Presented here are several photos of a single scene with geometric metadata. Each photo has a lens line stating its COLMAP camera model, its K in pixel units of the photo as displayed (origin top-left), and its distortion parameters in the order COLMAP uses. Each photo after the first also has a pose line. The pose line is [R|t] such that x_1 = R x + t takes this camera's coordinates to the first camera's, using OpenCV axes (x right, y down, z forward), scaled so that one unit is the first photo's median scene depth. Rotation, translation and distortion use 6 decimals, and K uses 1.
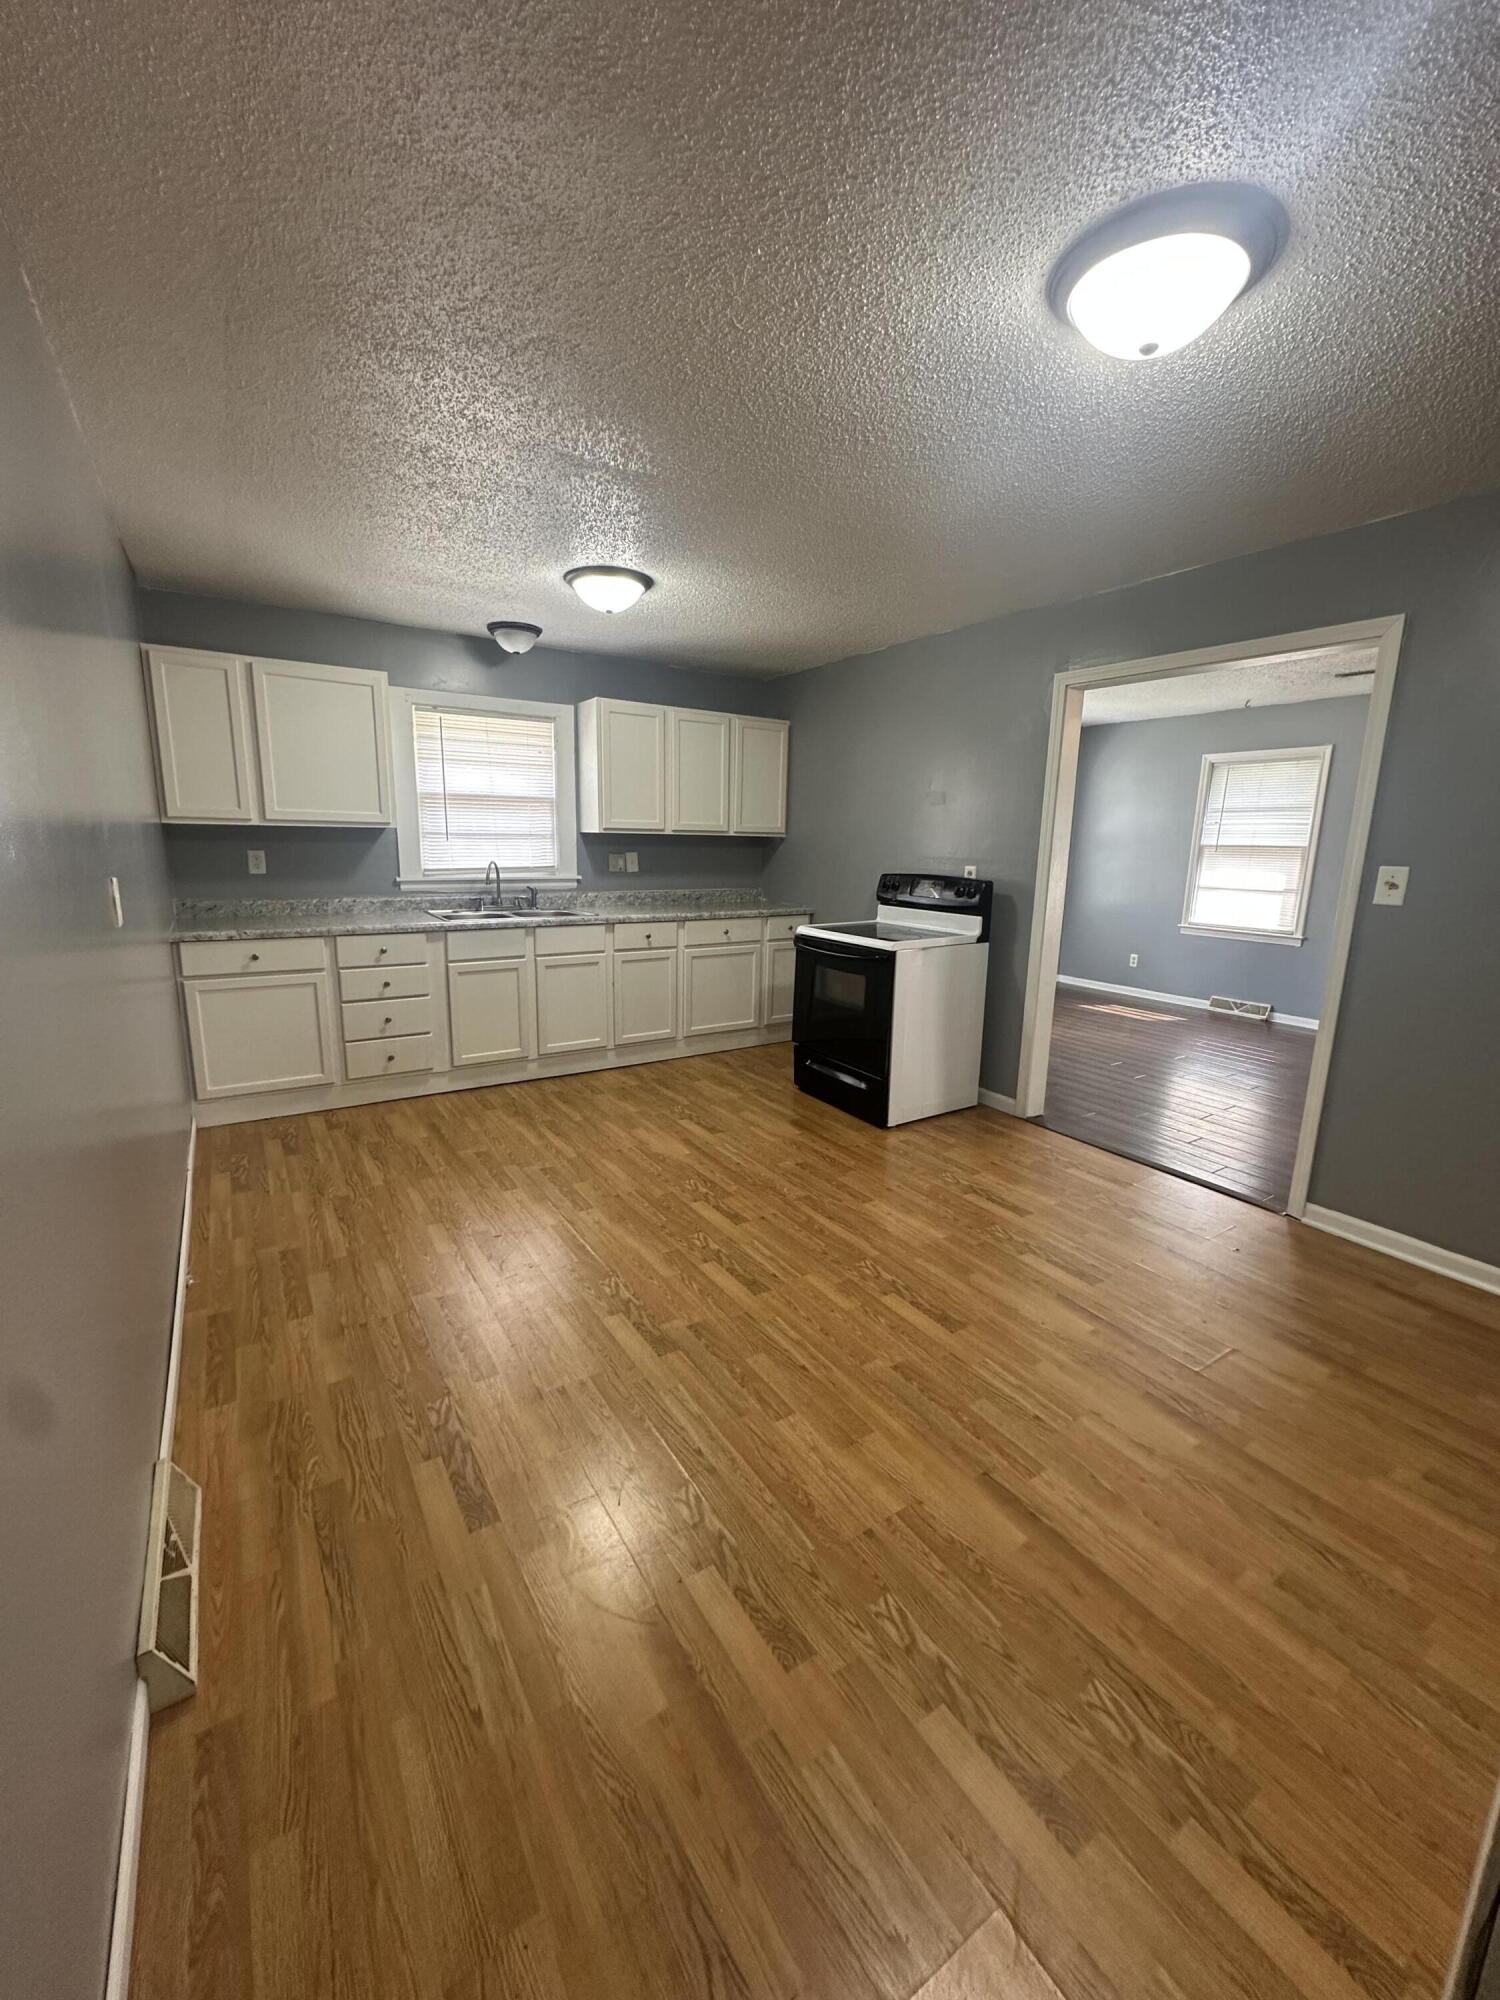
lens RADIAL K [[799.7, 0, 750.3], [0, 799.7, 999.2], [0, 0, 1]] dist [-0.000507, -0.000329]
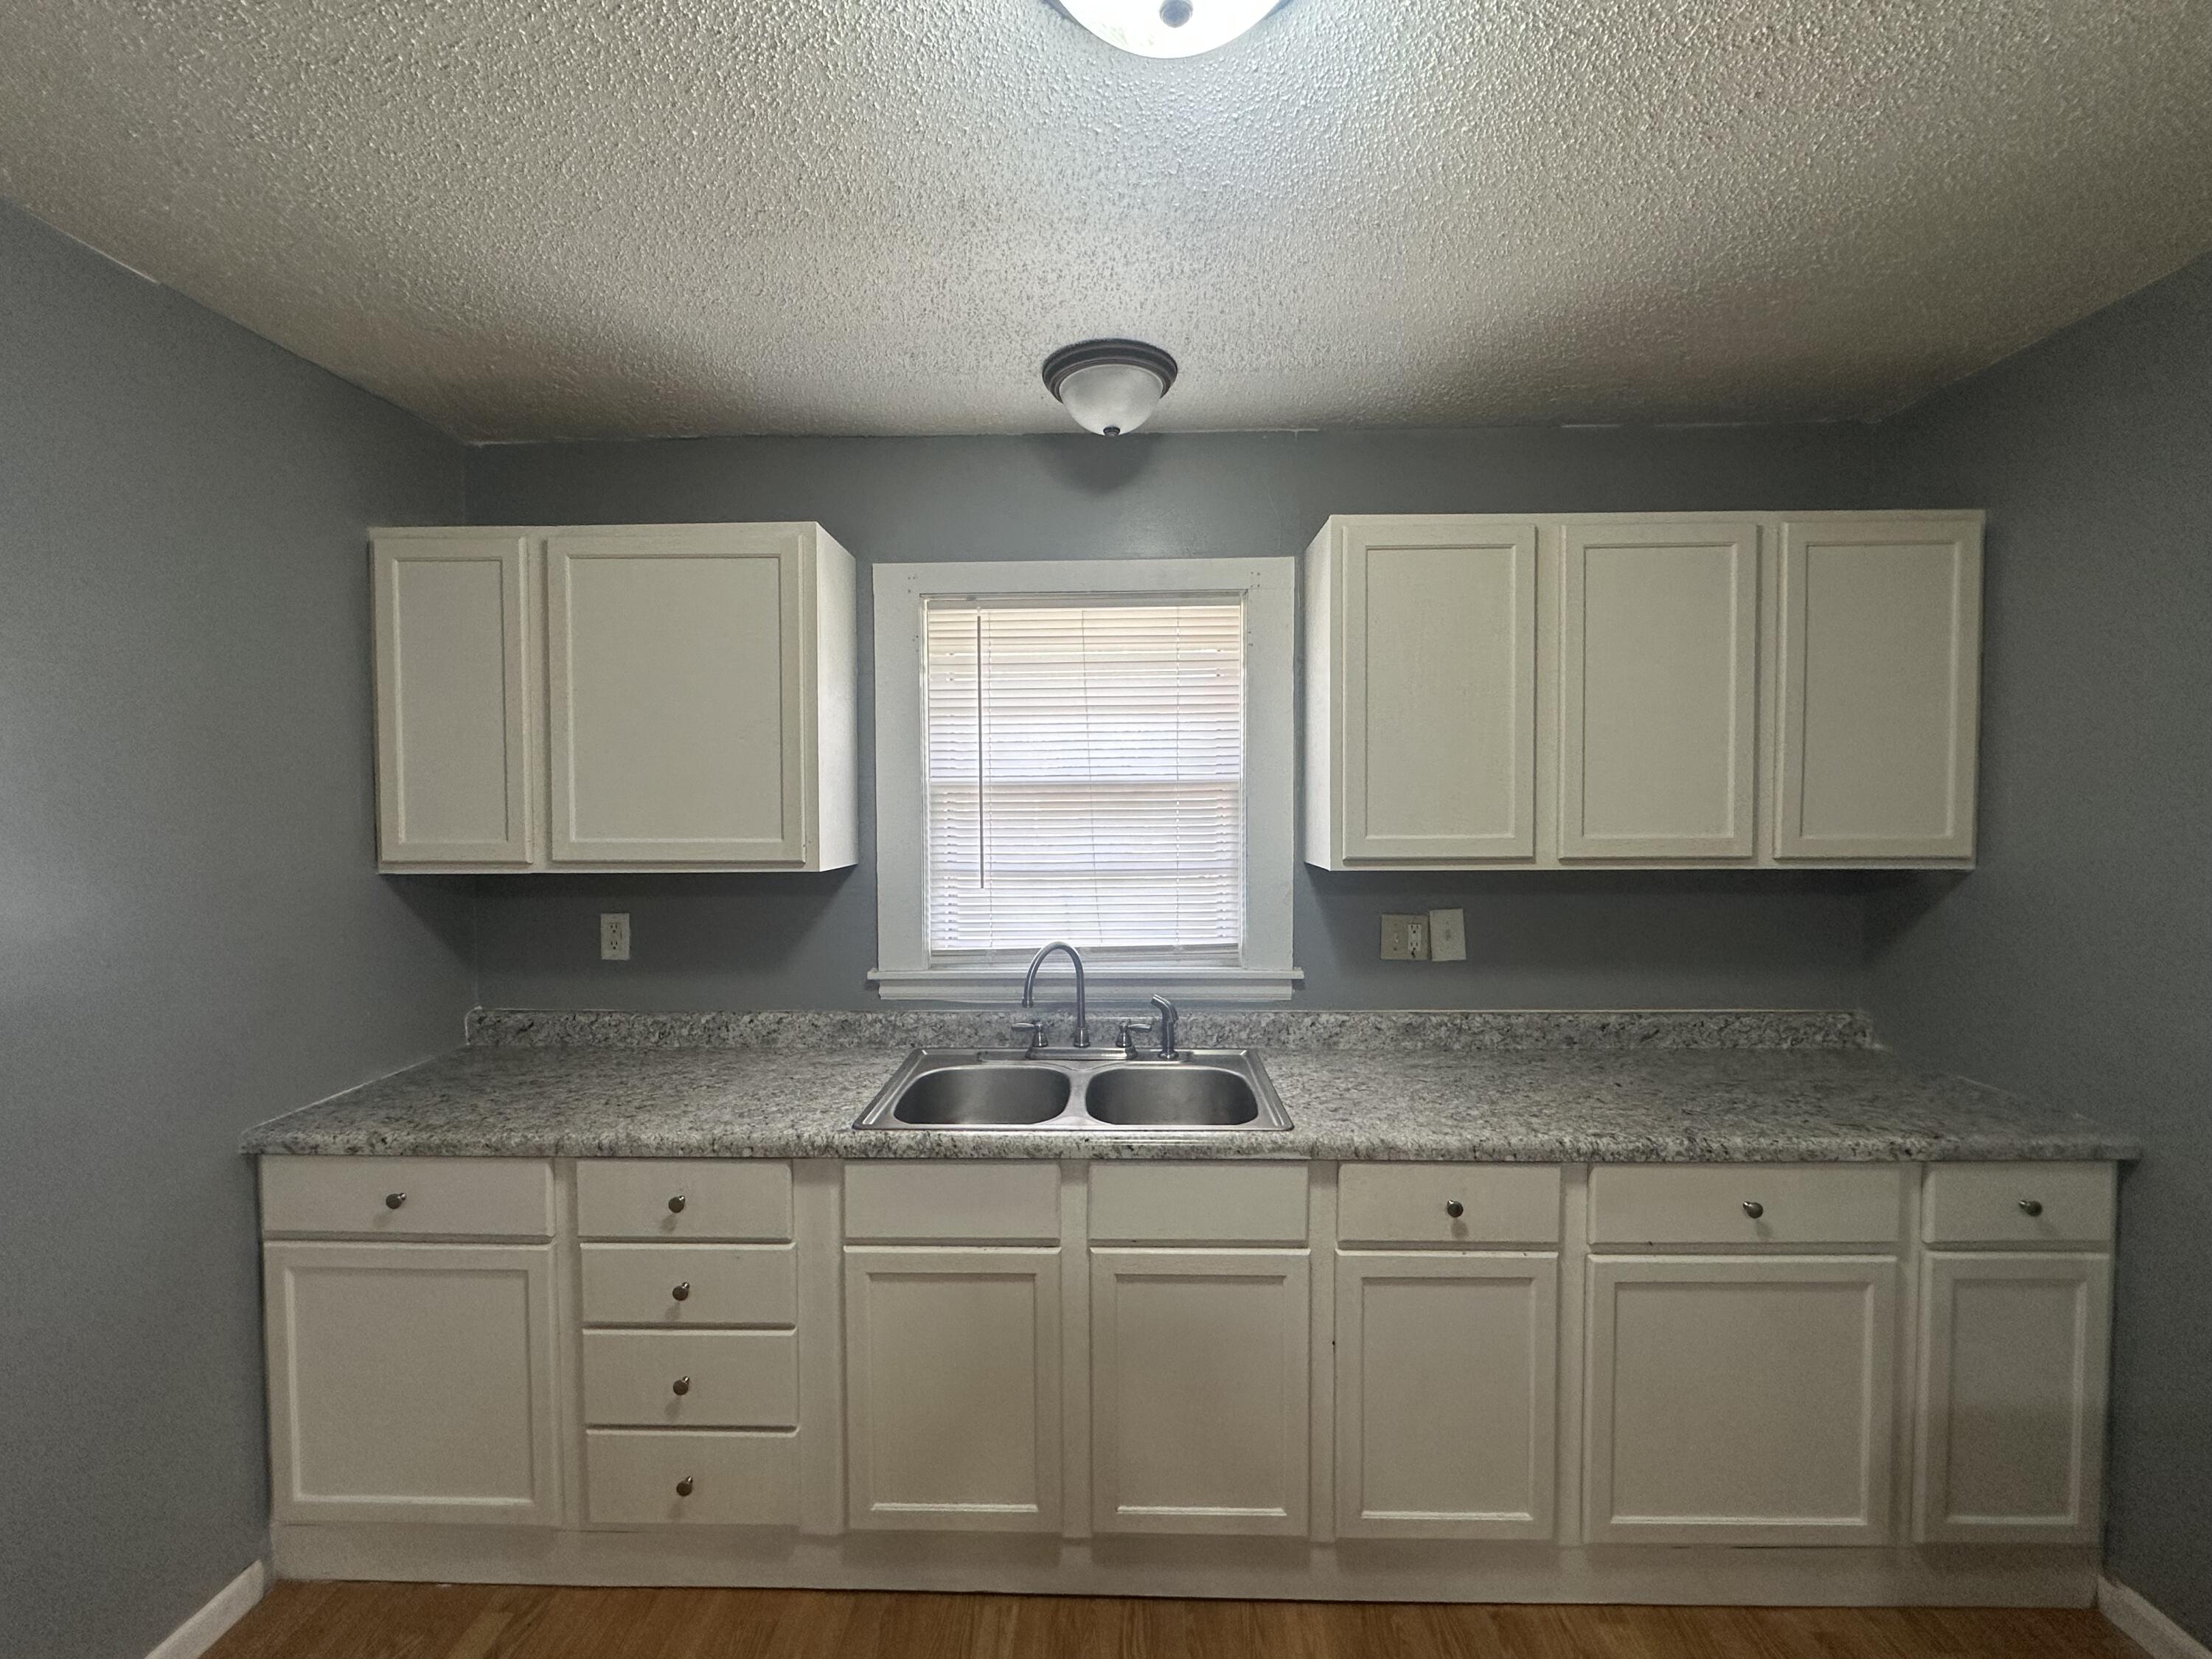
lens RADIAL K [[950.6, 0, 1098.3], [0, 950.6, 833.0], [0, 0, 1]] dist [-0.002993, -0.000162]
pose [[0.822868, -0.006263, -0.568199, -0.030585], [-0.091198, 0.985521, -0.142935, -0.153856], [0.560867, 0.169435, 0.810382, 0.587599]]
